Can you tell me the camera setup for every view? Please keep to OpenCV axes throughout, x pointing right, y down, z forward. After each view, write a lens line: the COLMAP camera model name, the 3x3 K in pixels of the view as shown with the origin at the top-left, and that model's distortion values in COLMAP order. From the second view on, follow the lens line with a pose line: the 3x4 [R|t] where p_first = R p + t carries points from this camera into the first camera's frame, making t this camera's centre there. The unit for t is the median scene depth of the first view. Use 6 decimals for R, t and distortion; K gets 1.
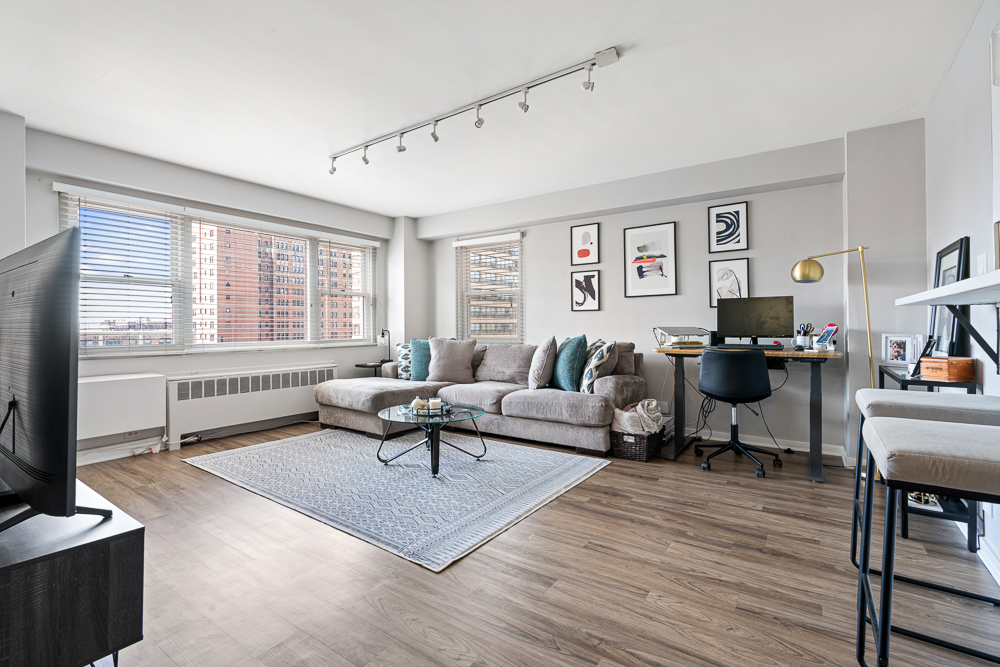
lens RADIAL K [[449.1, 0, 502.8], [0, 449.1, 326.0], [0, 0, 1]] dist [-0.008033, 0.002027]
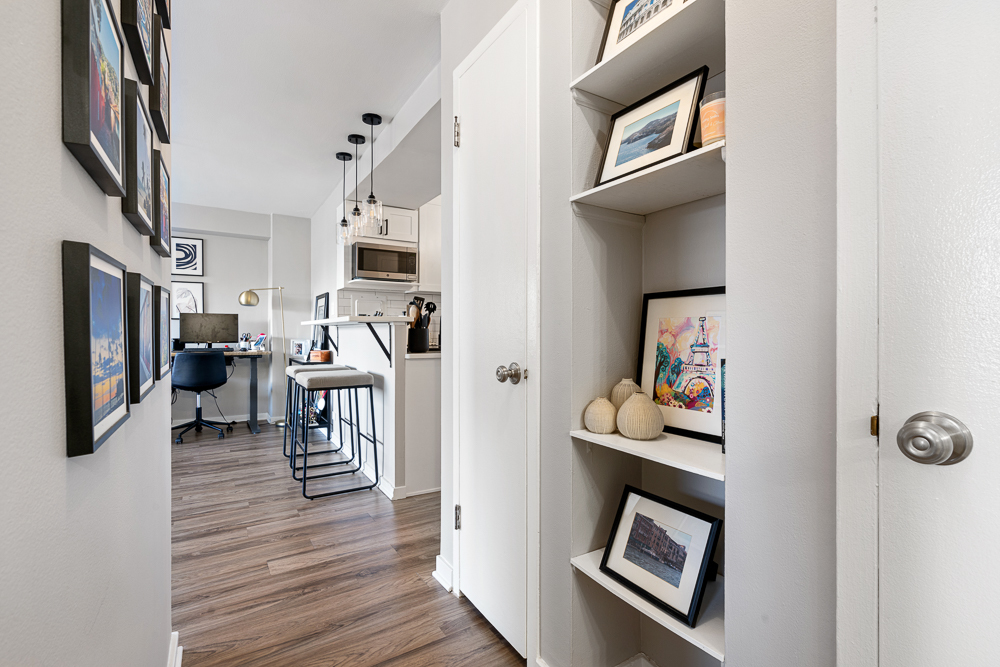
lens RADIAL K [[449.1, 0, 499.9], [0, 449.1, 336.1], [0, 0, 1]] dist [-0.008033, 0.002027]
pose [[0.387456, 0.002232, 0.921886, -0.364474], [-0.005970, 0.999982, 0.000088, -0.000827], [-0.921869, -0.005538, 0.387462, -0.348137]]
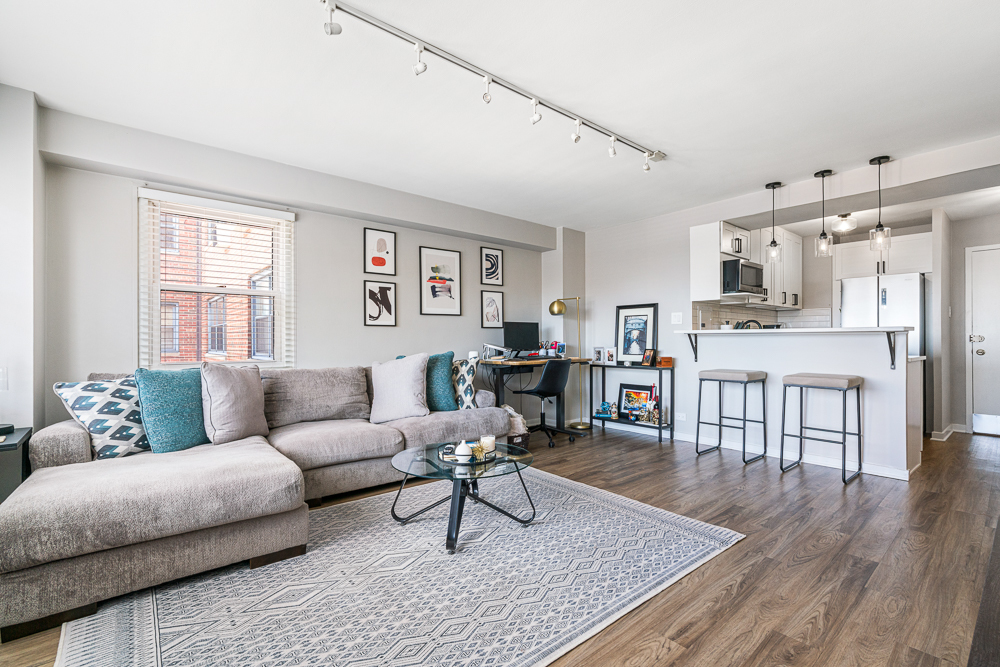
lens RADIAL K [[449.1, 0, 502.1], [0, 449.1, 340.5], [0, 0, 1]] dist [-0.008033, 0.002027]
pose [[0.262907, 0.003554, 0.964815, -0.852421], [0.000592, 0.999992, -0.003845, -0.001308], [-0.964821, 0.001582, 0.262903, 0.729704]]
